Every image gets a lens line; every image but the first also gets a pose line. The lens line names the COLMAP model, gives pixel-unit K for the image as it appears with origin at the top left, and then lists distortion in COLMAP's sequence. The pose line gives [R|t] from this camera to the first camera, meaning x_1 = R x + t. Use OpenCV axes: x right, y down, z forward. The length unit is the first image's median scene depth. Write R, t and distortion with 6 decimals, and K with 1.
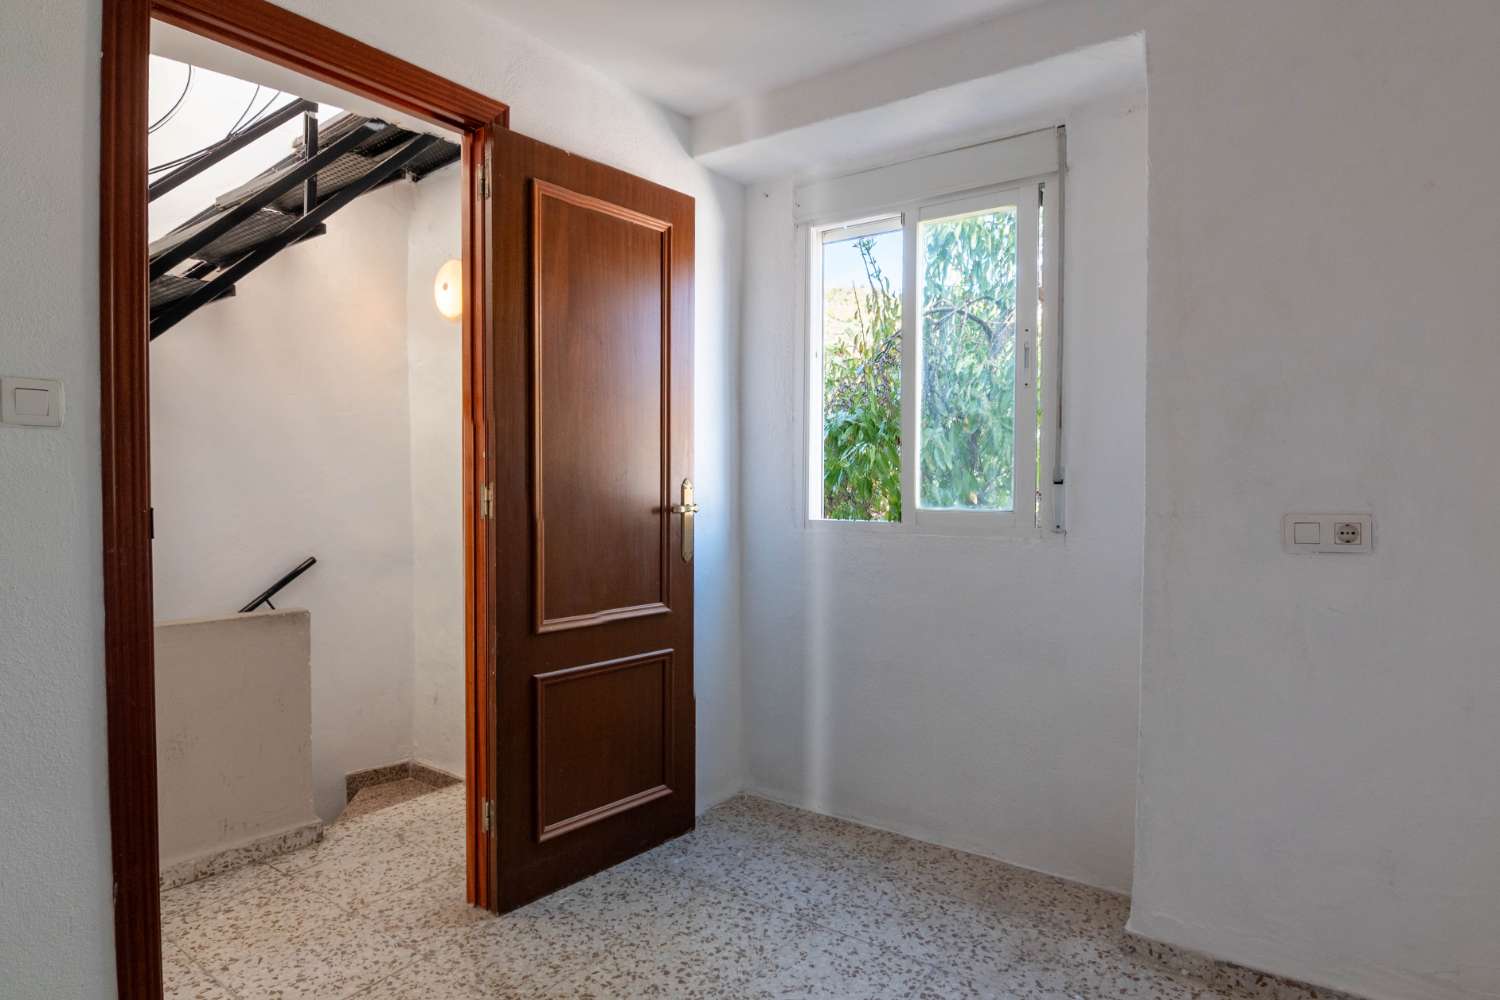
lens RADIAL K [[845.3, 0, 750.0], [0, 845.3, 500.0], [0, 0, 1]] dist [-0.019885, -0.001416]
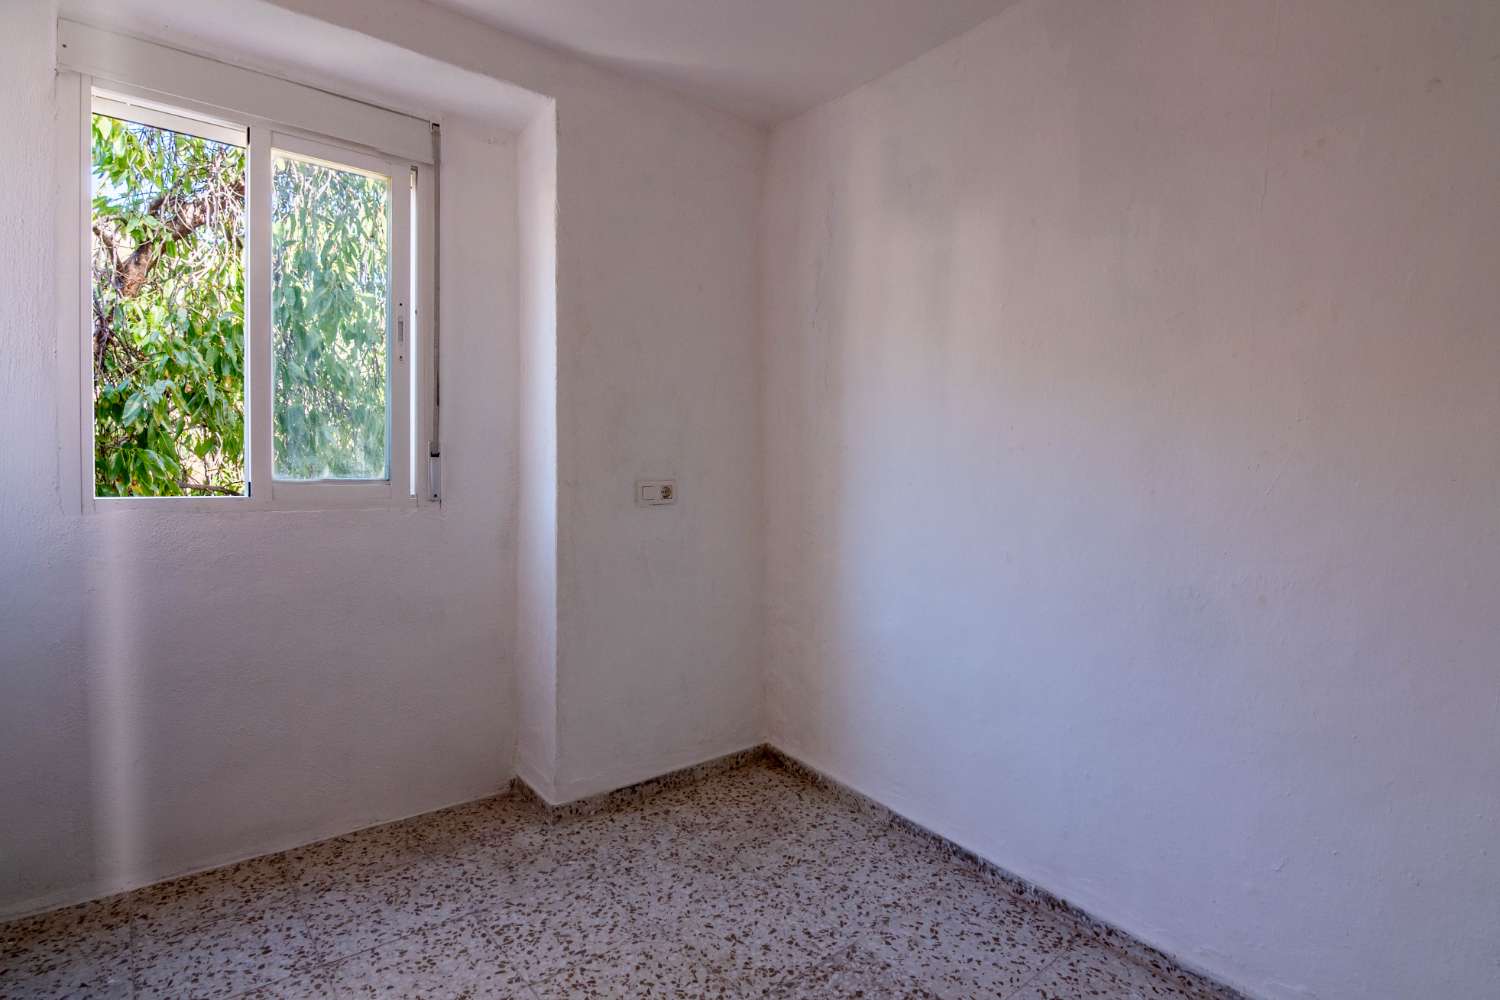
lens RADIAL K [[809.0, 0, 750.0], [0, 809.0, 500.0], [0, 0, 1]] dist [-0.013028, -0.008069]
pose [[0.209346, -0.044623, 0.976823, -0.580518], [-0.005327, 0.998891, 0.046772, -0.014079], [-0.977827, -0.014995, 0.208876, 0.385351]]
